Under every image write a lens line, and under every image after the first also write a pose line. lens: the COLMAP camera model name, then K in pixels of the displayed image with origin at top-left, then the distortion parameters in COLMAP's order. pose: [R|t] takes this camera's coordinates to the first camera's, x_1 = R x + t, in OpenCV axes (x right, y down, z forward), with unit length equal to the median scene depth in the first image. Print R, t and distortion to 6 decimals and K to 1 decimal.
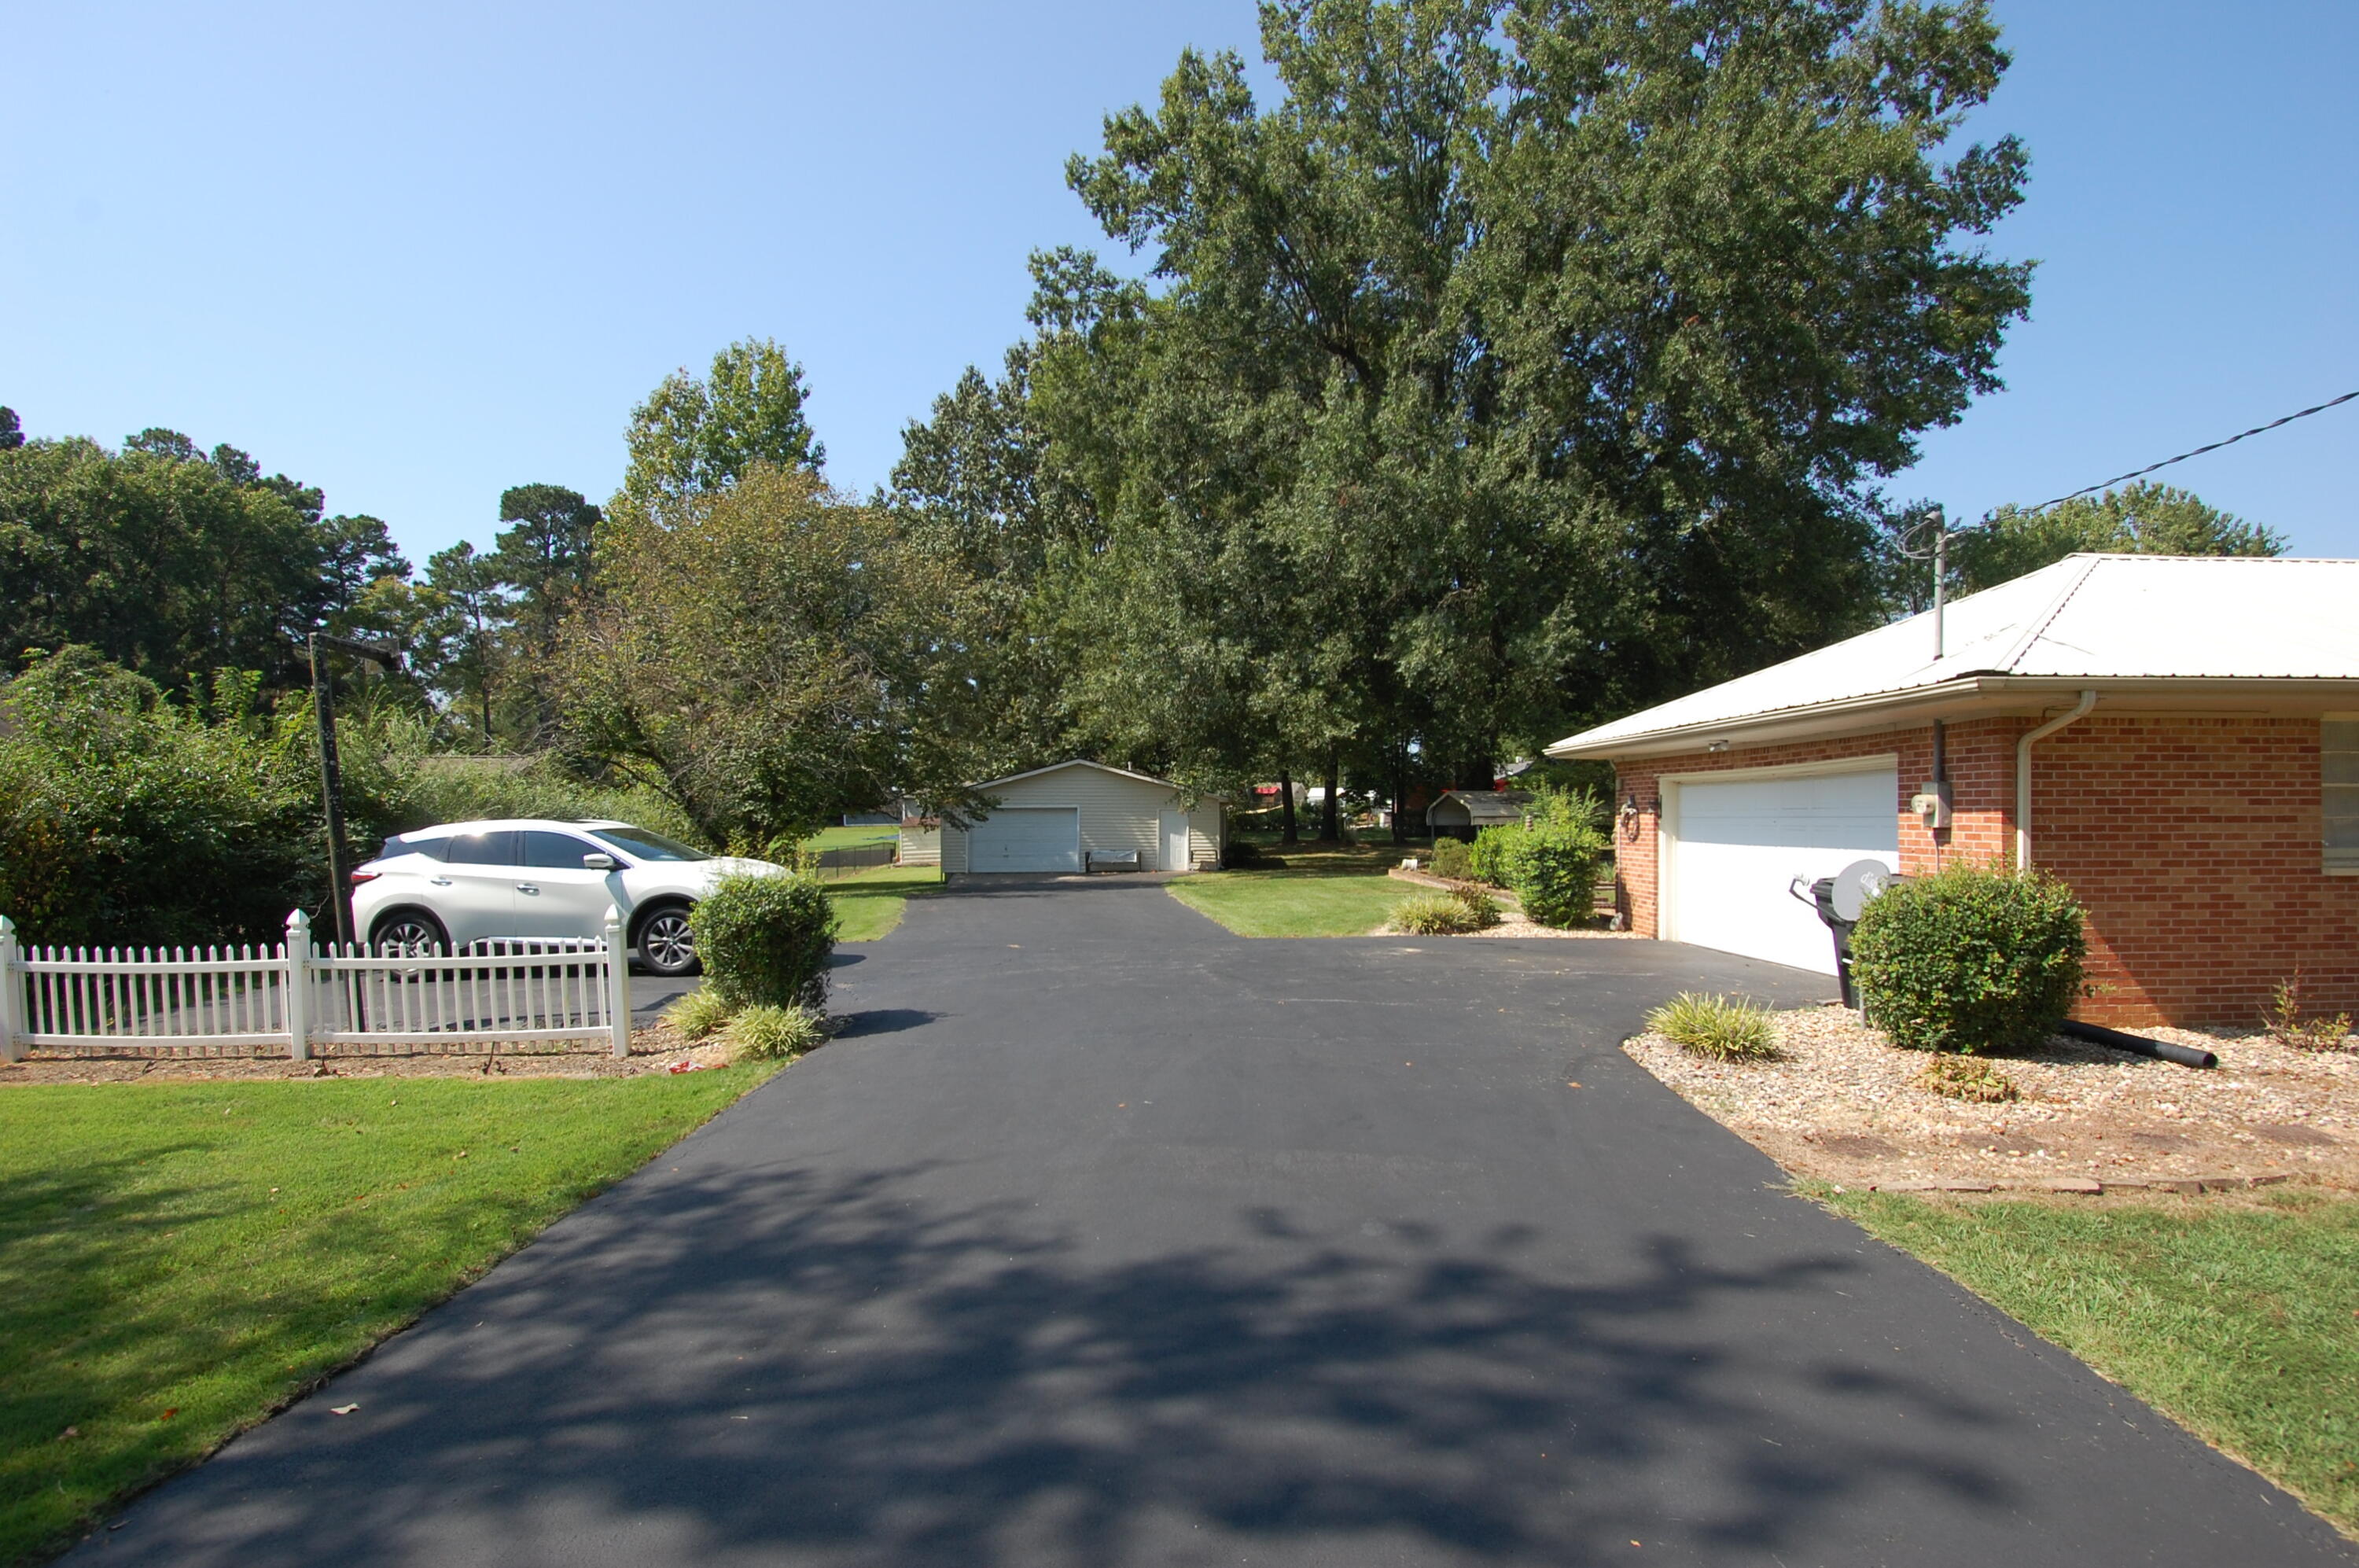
lens RADIAL K [[1221.3, 0, 1182.9], [0, 1221.3, 803.8], [0, 0, 1]] dist [0.000548, 0.000002]
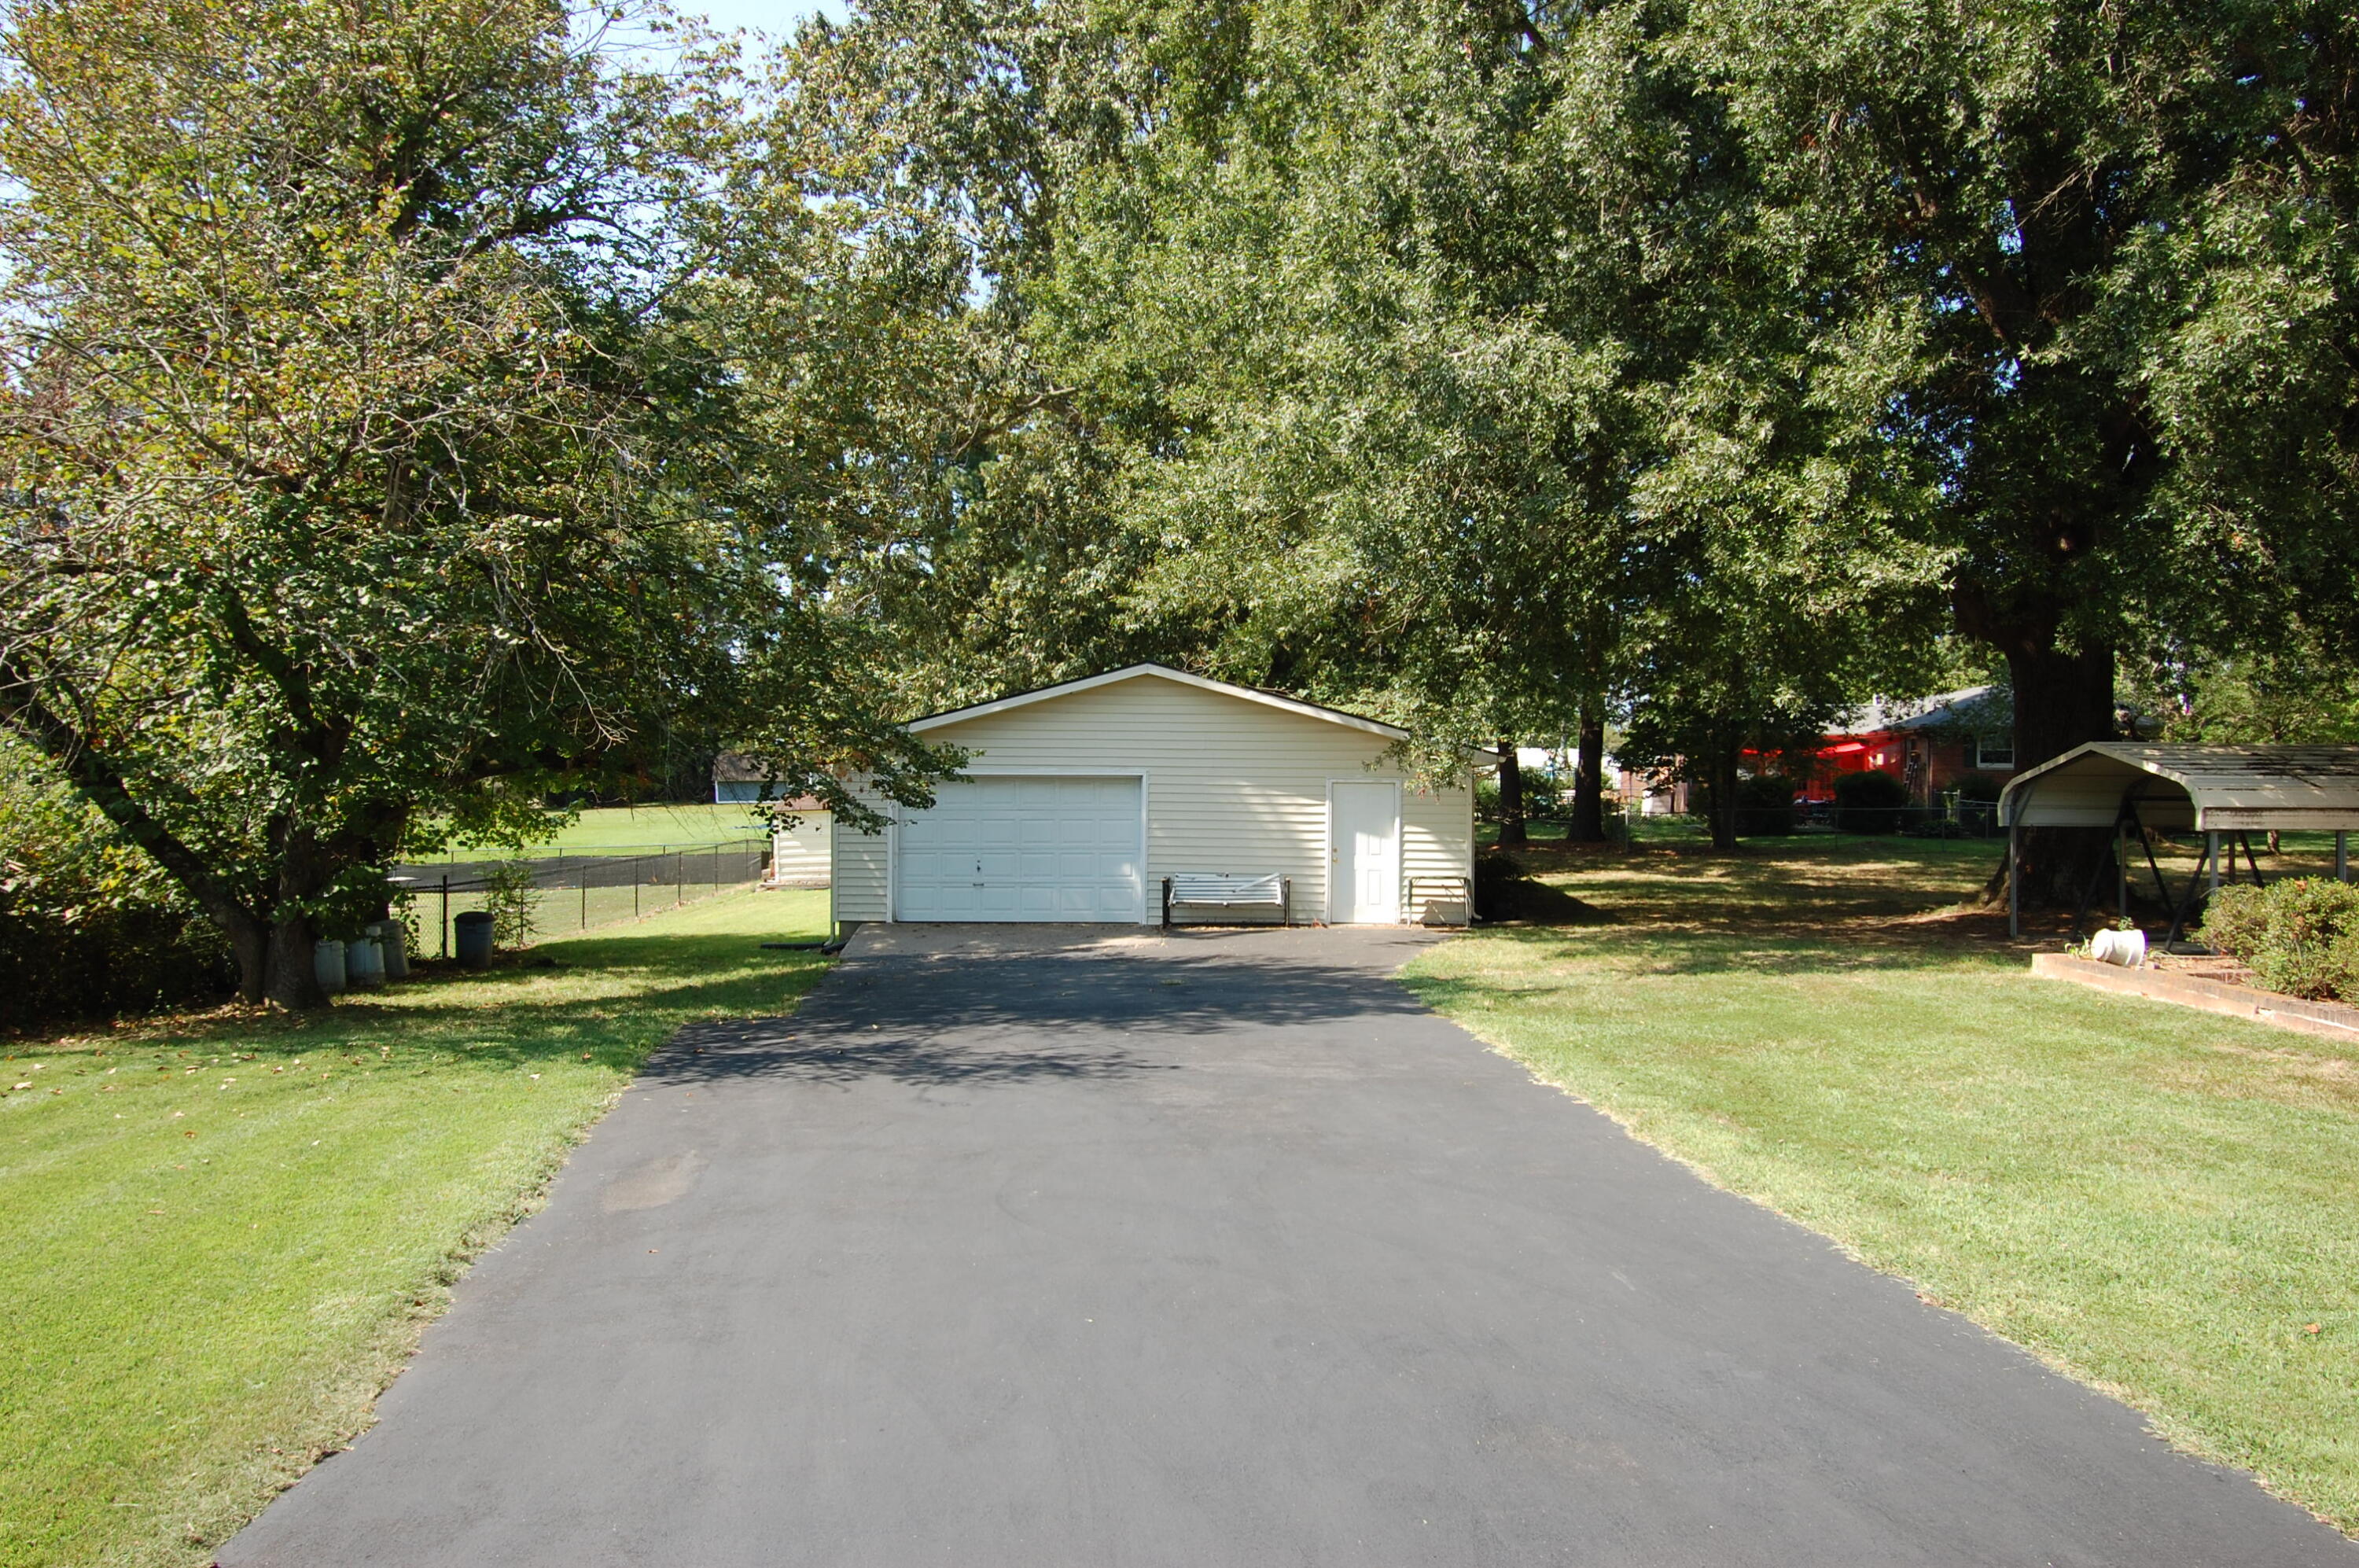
lens RADIAL K [[1704.4, 0, 1178.7], [0, 1704.4, 780.5], [0, 0, 1]] dist [-0.001523, 0.000230]
pose [[0.999505, 0.008785, -0.030194, -0.064191], [-0.008639, 0.999950, 0.004948, 0.001888], [0.030236, -0.004685, 0.999532, 0.459257]]
